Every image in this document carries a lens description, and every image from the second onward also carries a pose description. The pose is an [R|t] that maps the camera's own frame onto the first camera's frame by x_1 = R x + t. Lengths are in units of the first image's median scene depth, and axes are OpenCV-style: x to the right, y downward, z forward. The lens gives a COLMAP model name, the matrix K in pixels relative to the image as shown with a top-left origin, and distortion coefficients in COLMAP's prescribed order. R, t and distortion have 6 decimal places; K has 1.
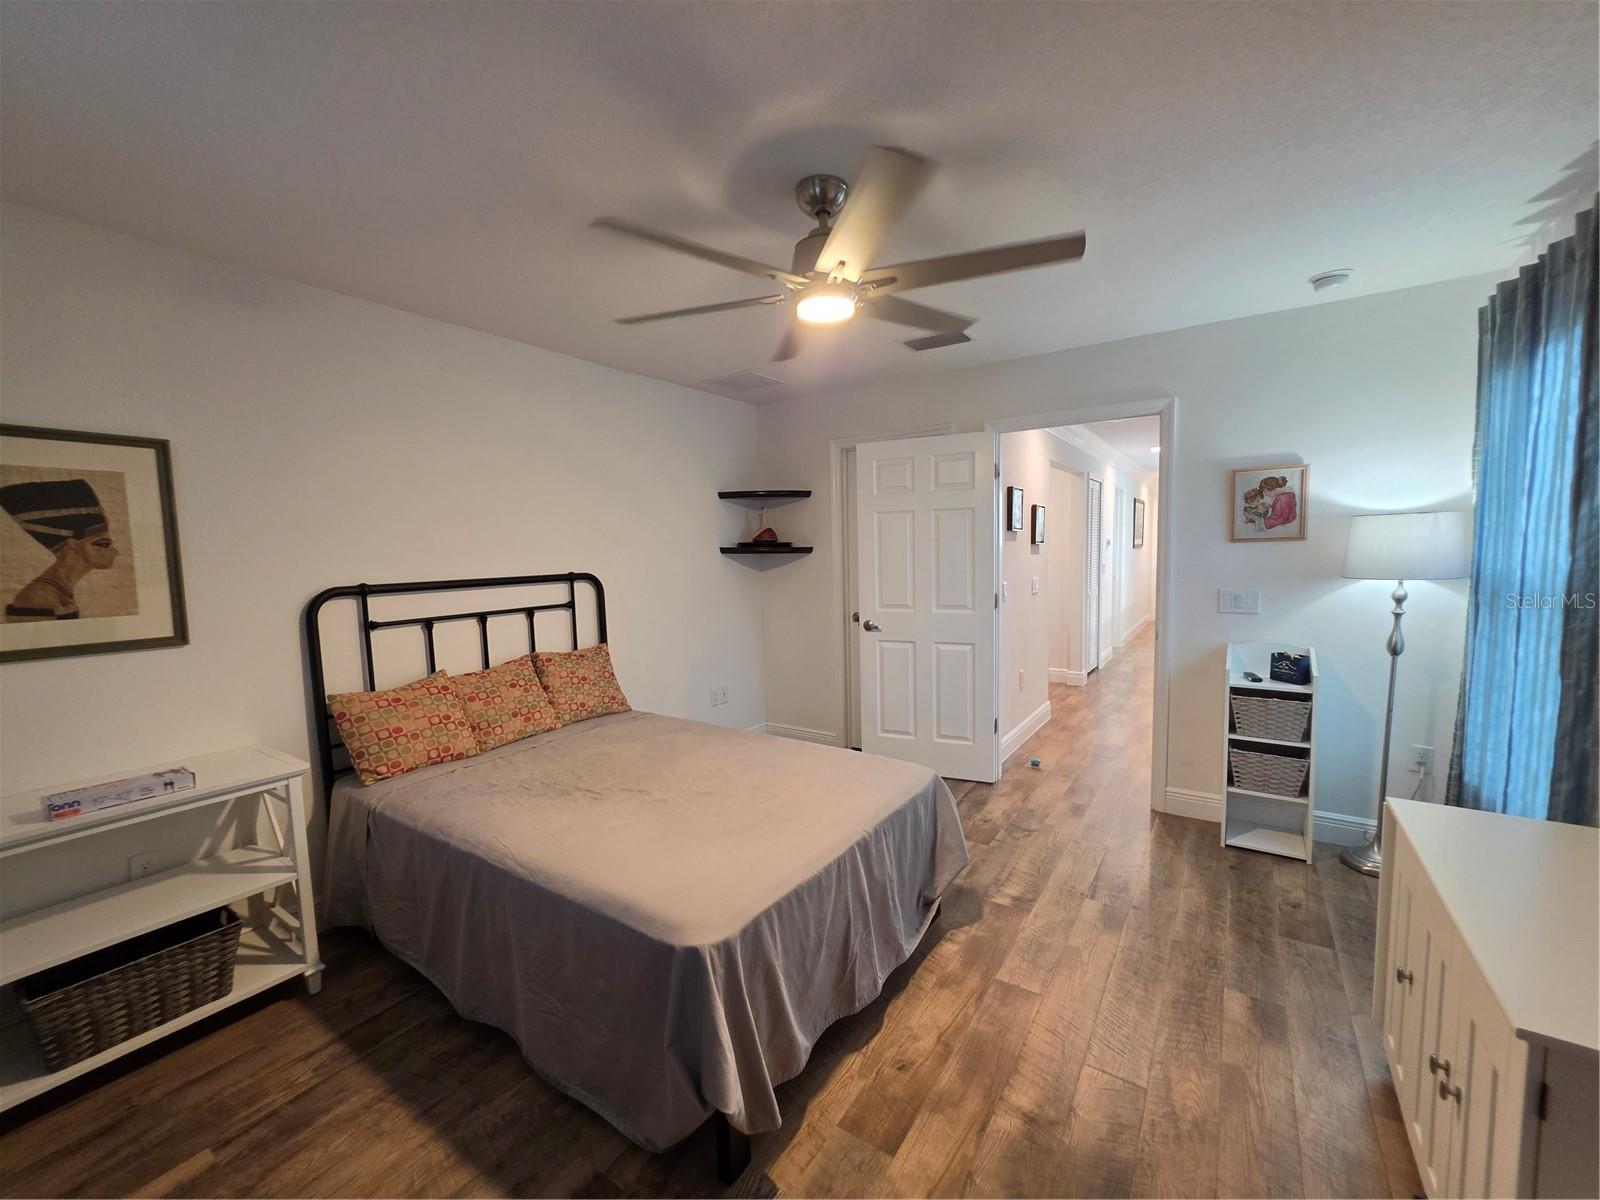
lens RADIAL K [[646.6, 0, 798.8], [0, 646.6, 609.6], [0, 0, 1]] dist [-0.001861, 0.001055]
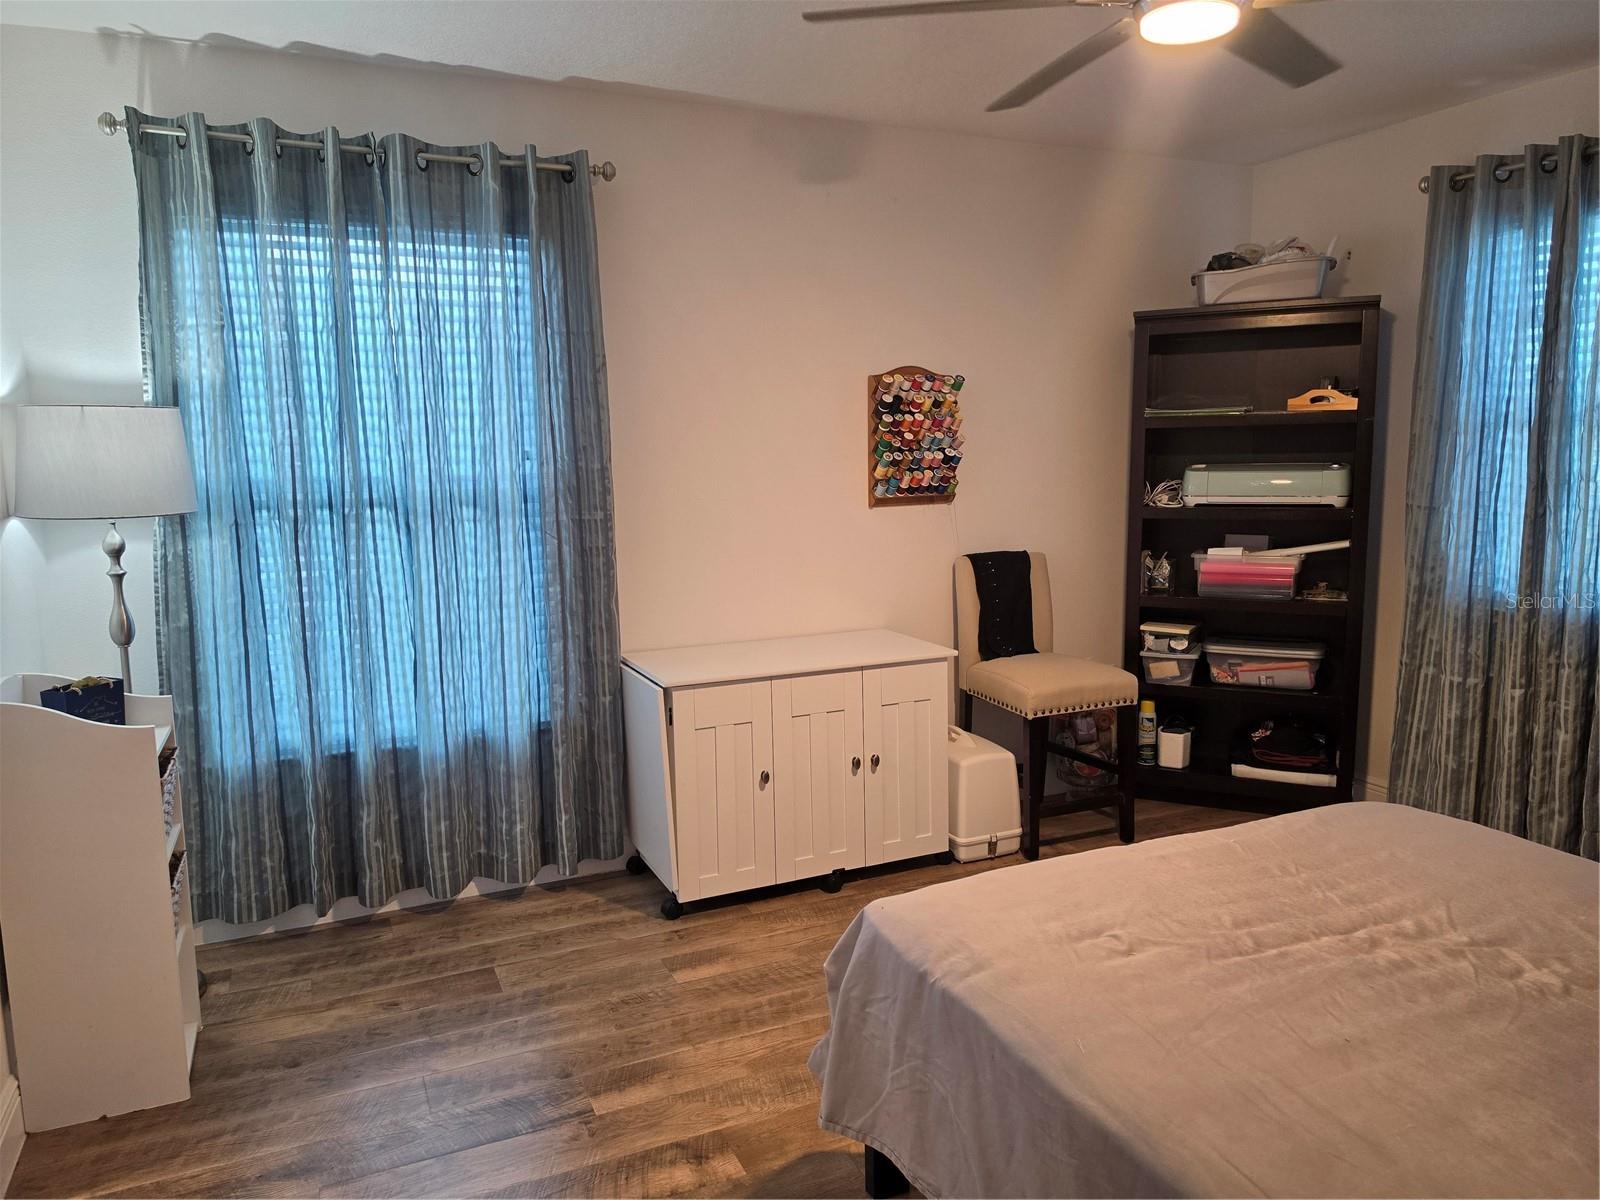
lens RADIAL K [[1107.3, 0, 801.4], [0, 1107.3, 604.6], [0, 0, 1]] dist [0.104770, -0.158591]
pose [[-0.875077, -0.031530, 0.482956, -0.131363], [0.070451, 0.978949, 0.191561, -0.124014], [-0.478829, 0.201656, -0.854434, 1.617649]]
